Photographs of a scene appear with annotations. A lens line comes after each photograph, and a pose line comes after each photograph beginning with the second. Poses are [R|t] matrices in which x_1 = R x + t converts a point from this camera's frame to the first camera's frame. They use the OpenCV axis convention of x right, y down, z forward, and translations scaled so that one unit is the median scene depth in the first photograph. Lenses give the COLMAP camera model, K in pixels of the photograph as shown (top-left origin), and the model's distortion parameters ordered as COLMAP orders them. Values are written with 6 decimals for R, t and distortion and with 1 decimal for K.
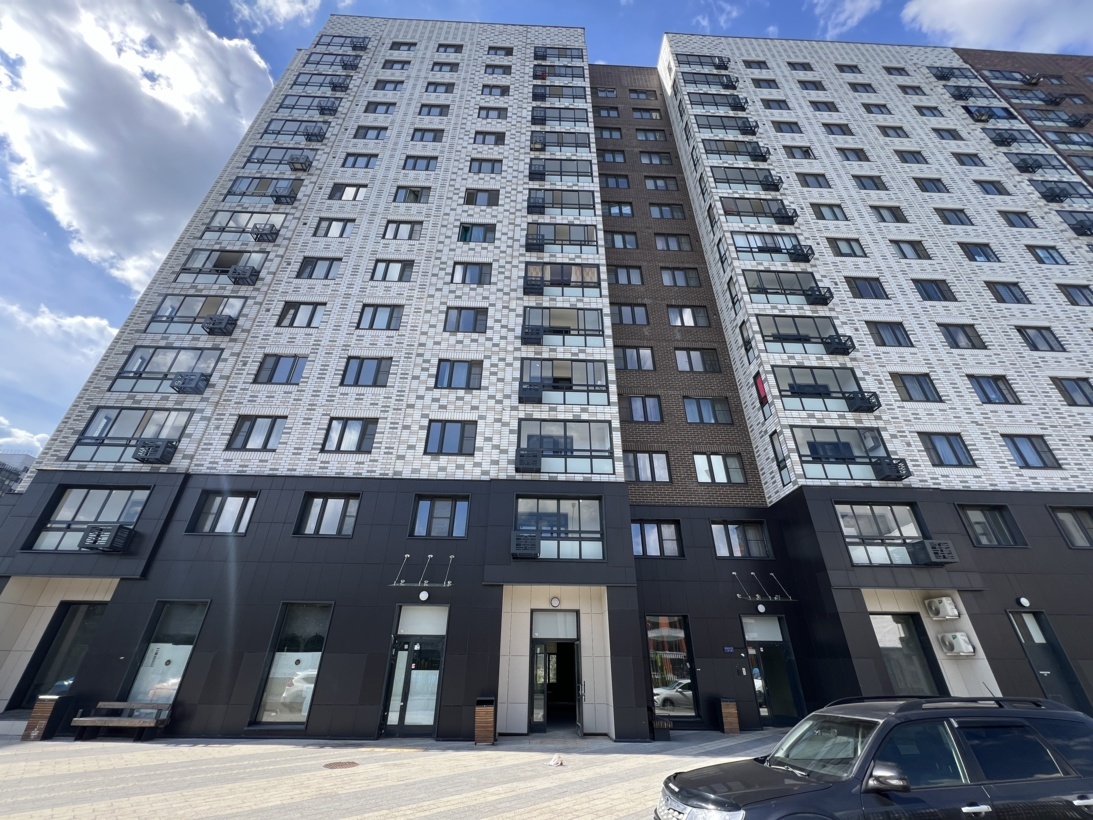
lens RADIAL K [[444.6, 0, 547.5], [0, 444.6, 410.4], [0, 0, 1]] dist [0.003521, -0.000094]
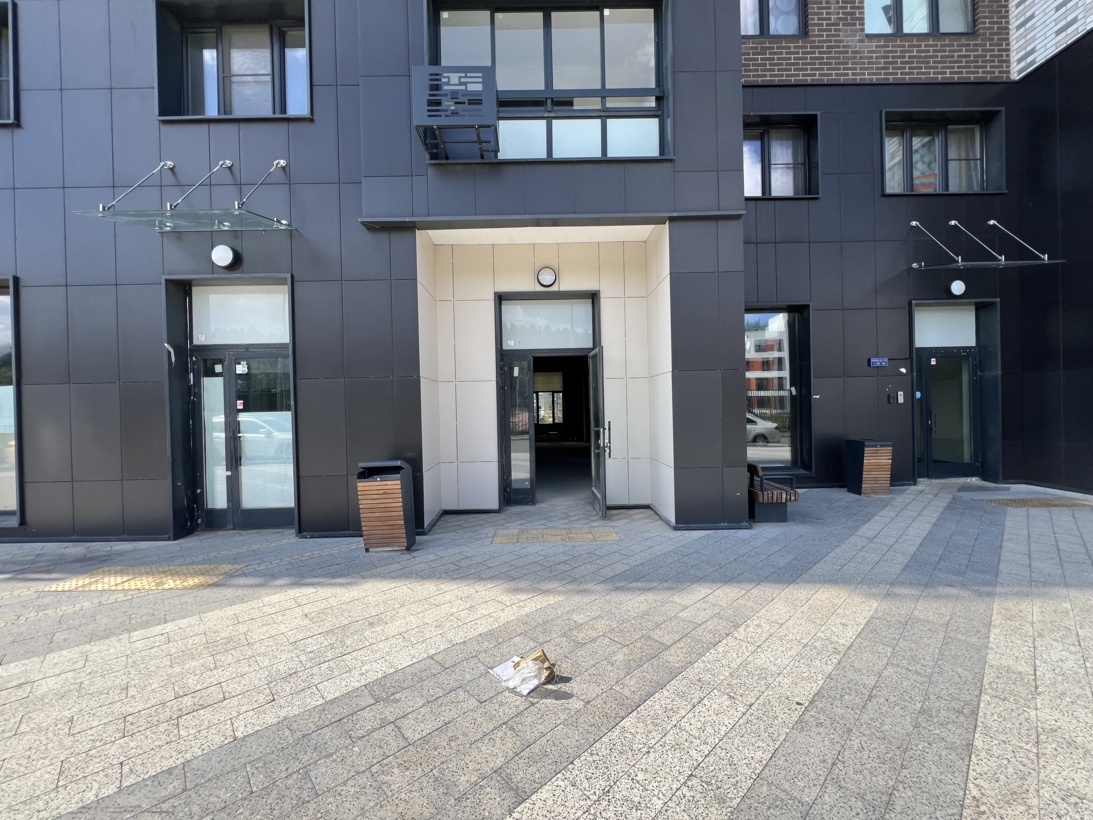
lens RADIAL K [[444.6, 0, 551.0], [0, 444.6, 408.3], [0, 0, 1]] dist [0.003521, -0.000094]
pose [[0.999381, -0.029455, -0.019218, 0.027263], [0.035111, 0.867219, 0.496687, 0.327763], [0.002036, -0.497055, 0.867717, 0.545130]]
